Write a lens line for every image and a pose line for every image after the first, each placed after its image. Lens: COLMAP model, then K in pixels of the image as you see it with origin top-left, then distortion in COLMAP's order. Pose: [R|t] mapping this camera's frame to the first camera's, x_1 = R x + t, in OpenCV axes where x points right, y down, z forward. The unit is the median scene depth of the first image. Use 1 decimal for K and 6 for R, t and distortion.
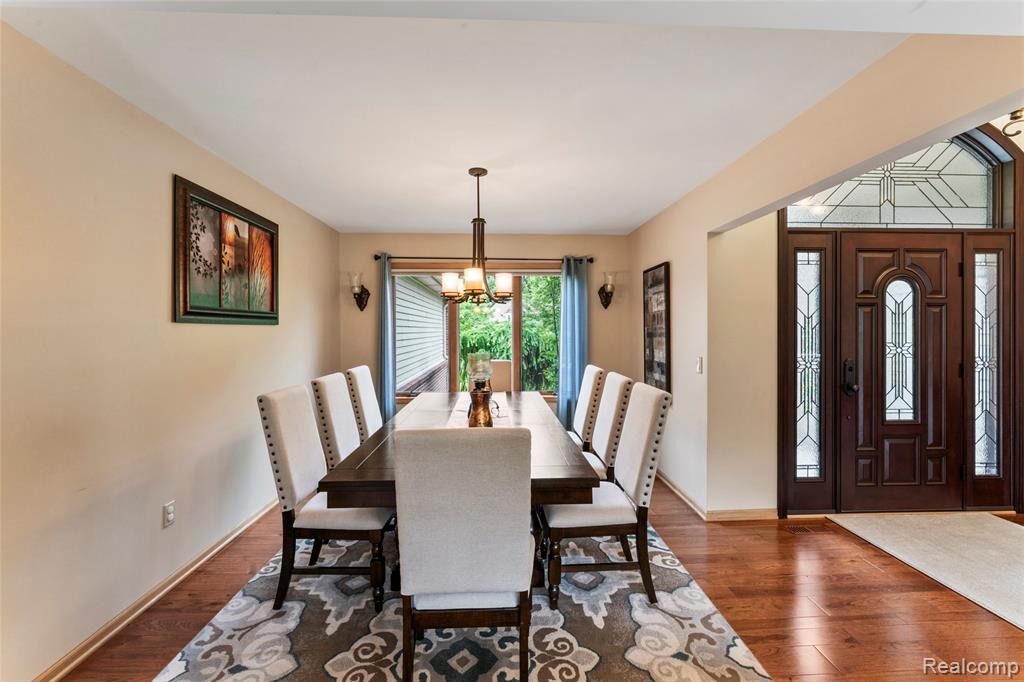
lens RADIAL K [[428.3, 0, 511.5], [0, 428.3, 330.1], [0, 0, 1]] dist [-0.002558, 0.000268]
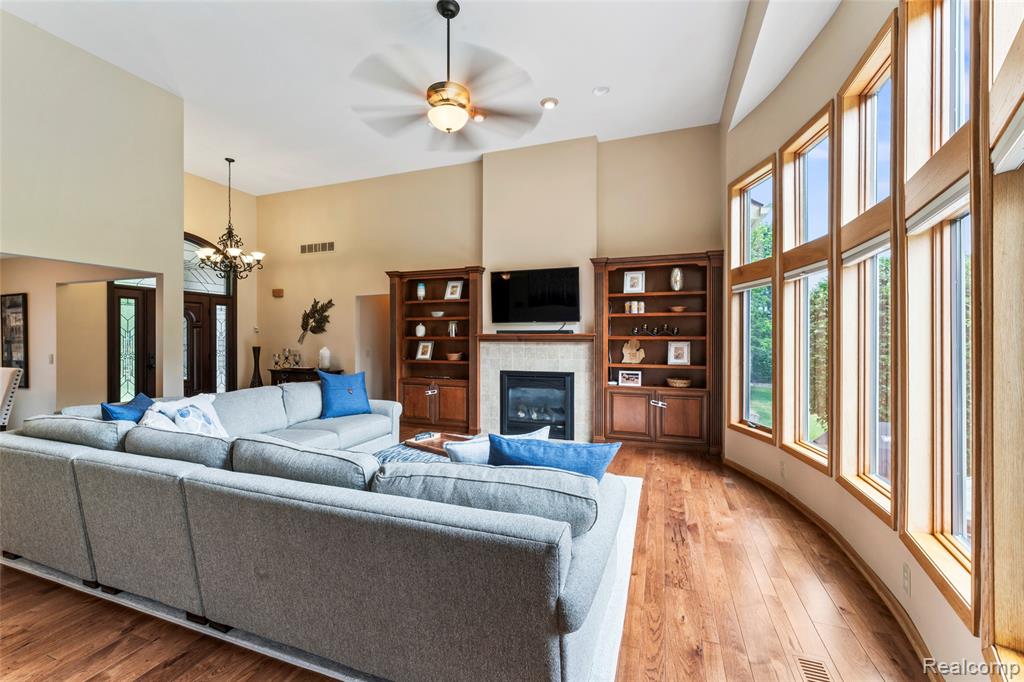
lens RADIAL K [[413.9, 0, 502.3], [0, 413.9, 337.5], [0, 0, 1]] dist [0.000955, 0.000342]
pose [[0.379423, -0.001669, 0.925222, -0.414023], [-0.001150, 0.999997, 0.002275, -0.011240], [-0.925222, -0.001927, 0.379420, -1.314129]]
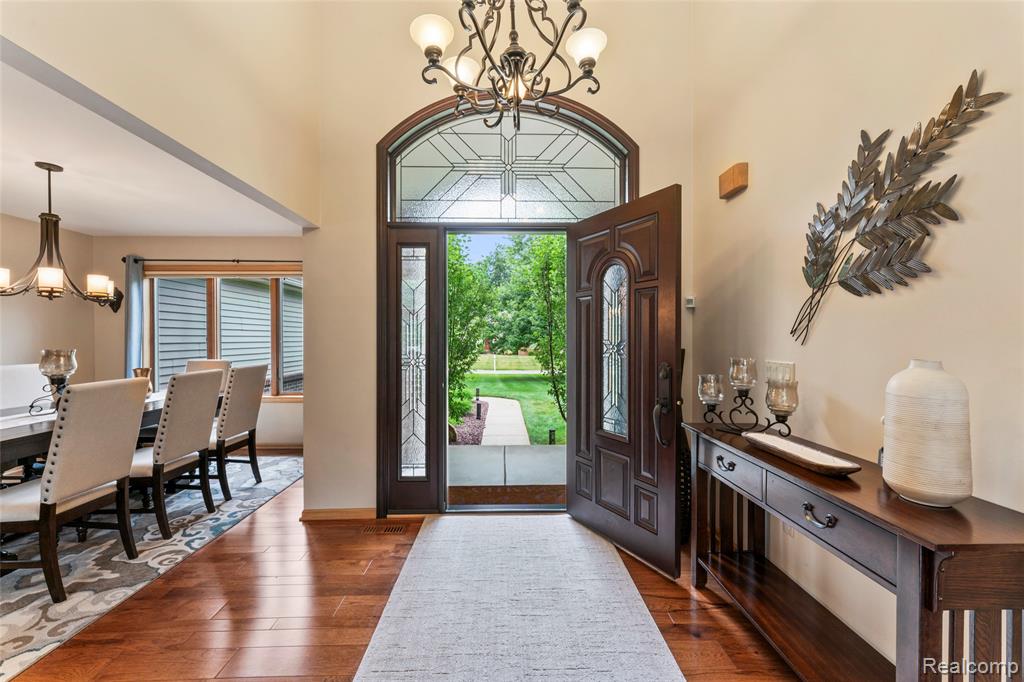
lens RADIAL K [[413.9, 0, 510.4], [0, 413.9, 338.3], [0, 0, 1]] dist [0.000955, 0.000342]
pose [[0.999865, -0.001910, -0.016337, 0.934194], [0.001892, 0.999998, -0.001079, 0.028105], [0.016339, 0.001048, 0.999866, 0.052989]]
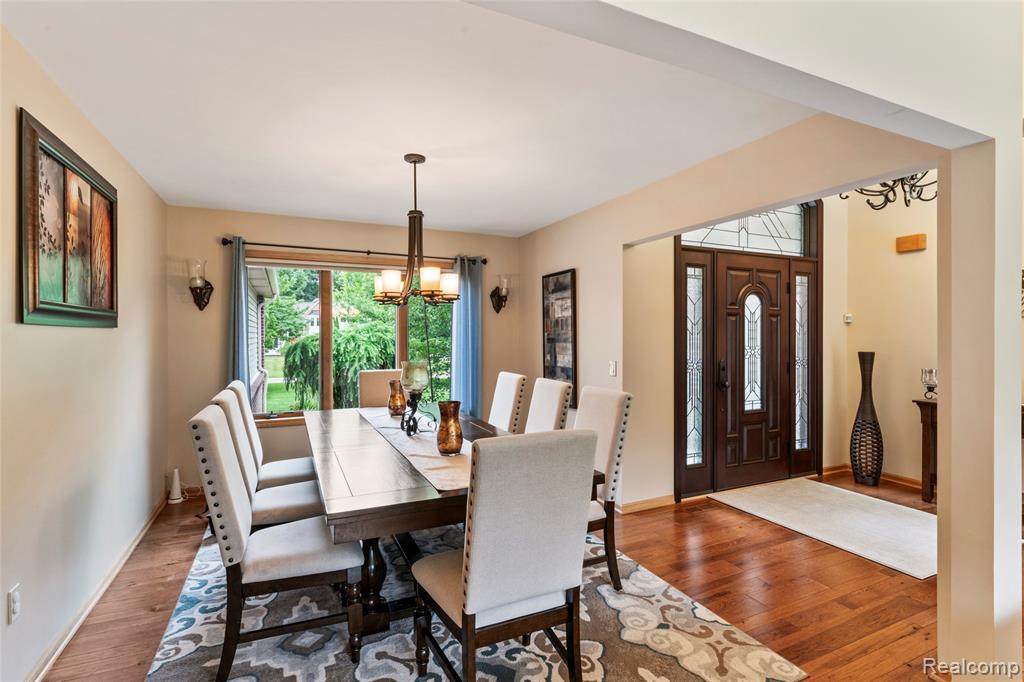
lens RADIAL K [[483.8, 0, 508.3], [0, 483.8, 336.2], [0, 0, 1]] dist [-0.004570, 0.002395]
pose [[0.925458, 0.000269, 0.378850, -0.260217], [-0.000450, 1.000000, 0.000390, 0.001232], [-0.378850, -0.000531, 0.925458, -0.009863]]
